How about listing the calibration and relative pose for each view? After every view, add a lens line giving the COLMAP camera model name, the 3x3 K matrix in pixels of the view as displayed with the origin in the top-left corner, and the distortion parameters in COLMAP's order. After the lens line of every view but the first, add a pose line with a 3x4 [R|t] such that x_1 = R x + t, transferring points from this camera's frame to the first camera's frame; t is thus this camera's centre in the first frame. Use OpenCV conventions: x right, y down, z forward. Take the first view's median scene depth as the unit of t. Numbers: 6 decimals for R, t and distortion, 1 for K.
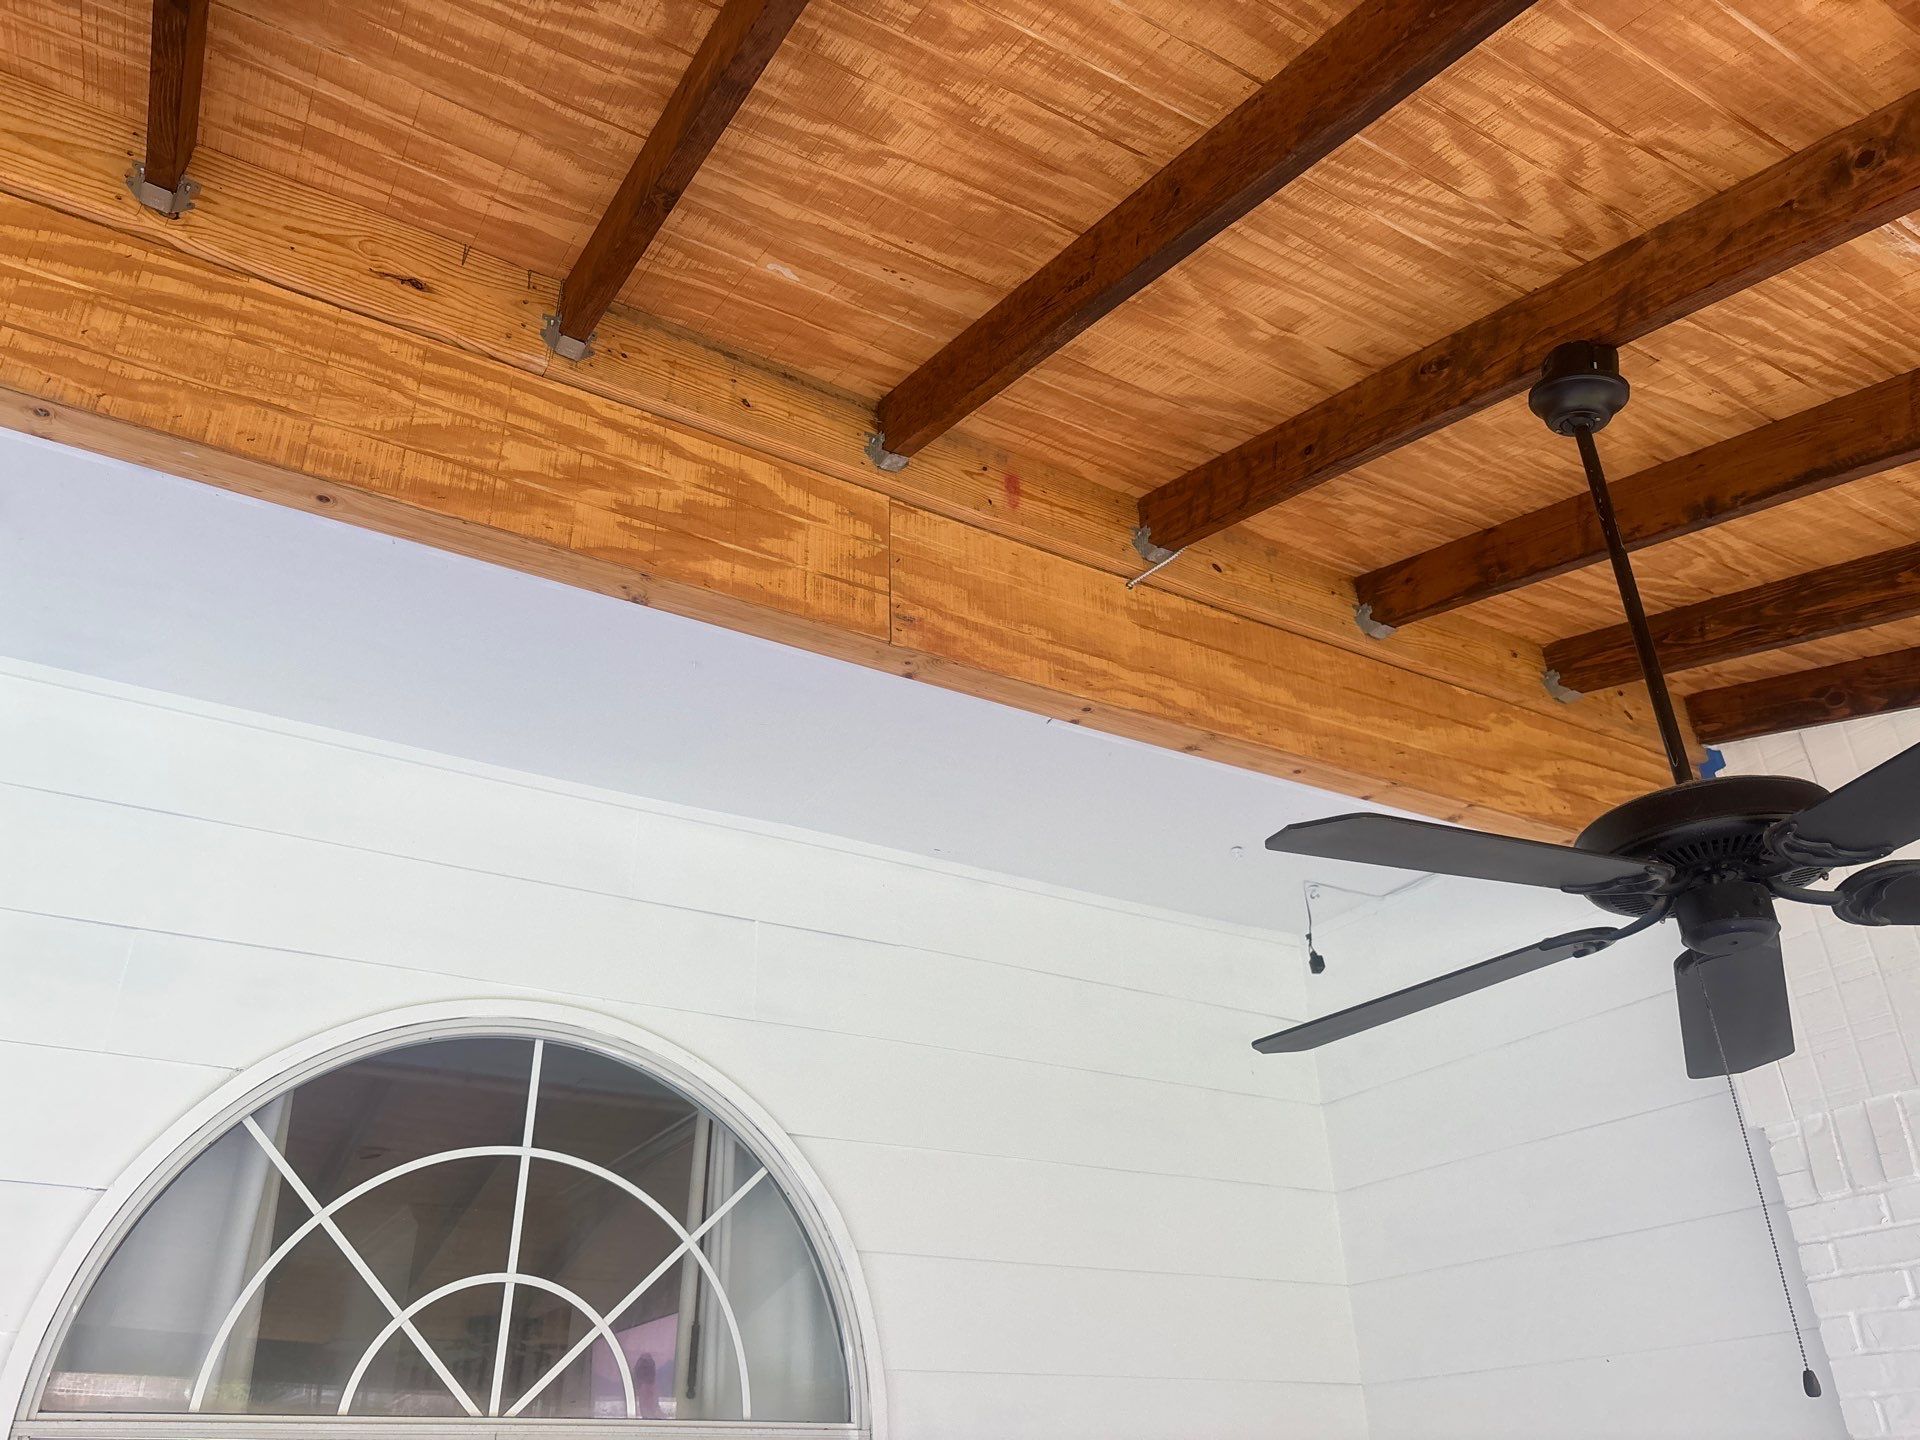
lens RADIAL K [[1448.1, 0, 936.8], [0, 1448.1, 722.9], [0, 0, 1]] dist [0.050641, -0.065279]
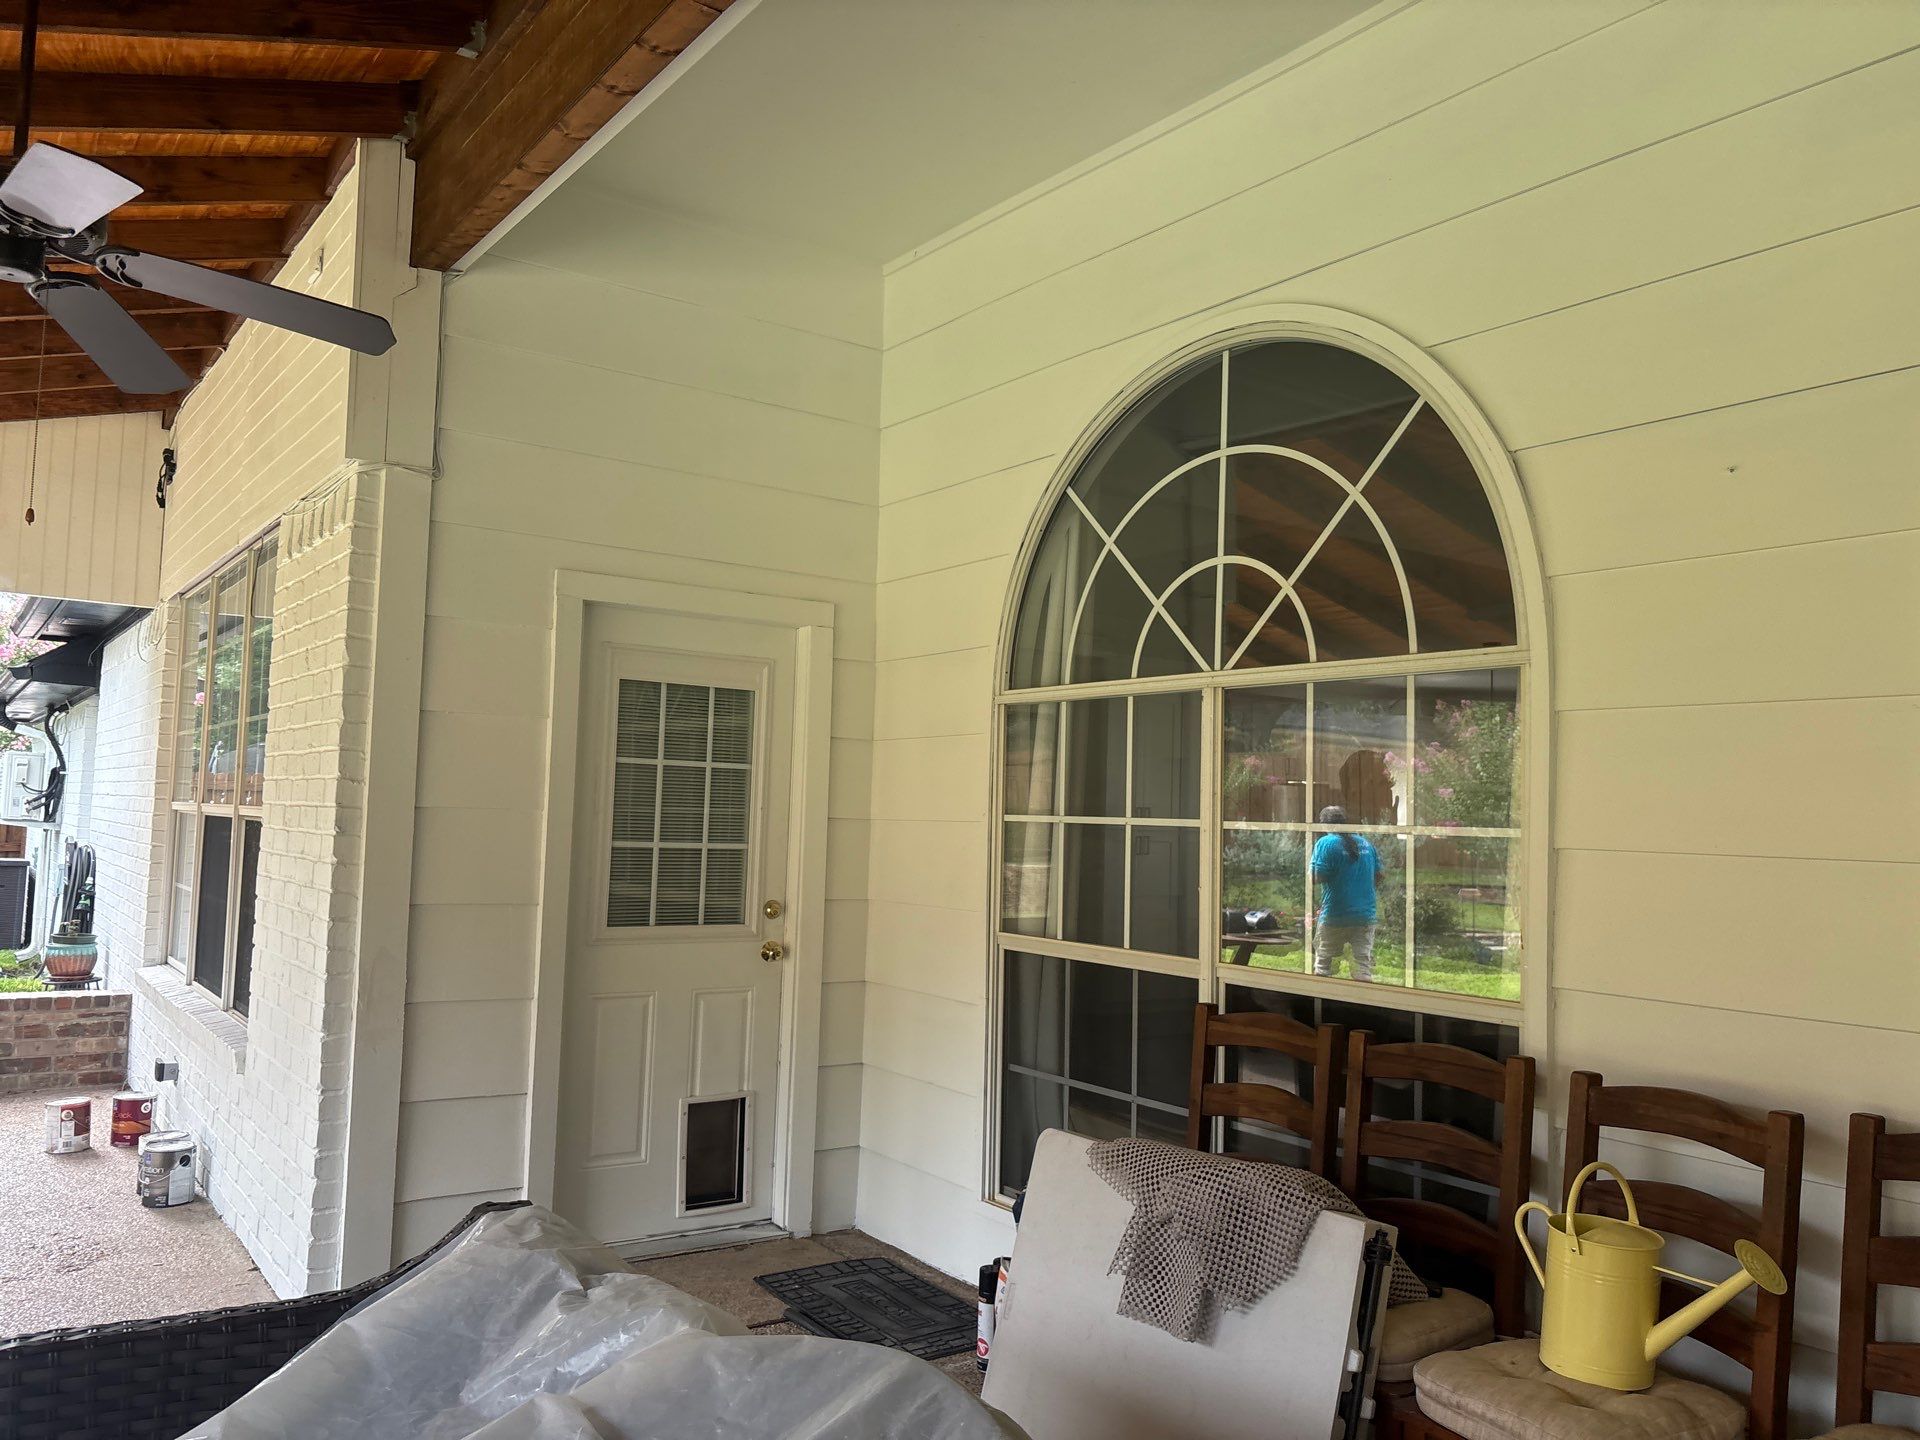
lens RADIAL K [[1462.3, 0, 960.0], [0, 1462.3, 720.0], [0, 0, 1]] dist [0.041354, -0.054073]
pose [[0.084538, -0.044806, -0.995412, 0.768461], [0.444054, 0.895996, -0.002619, 0.378087], [0.892003, -0.441796, 0.095643, 0.613751]]
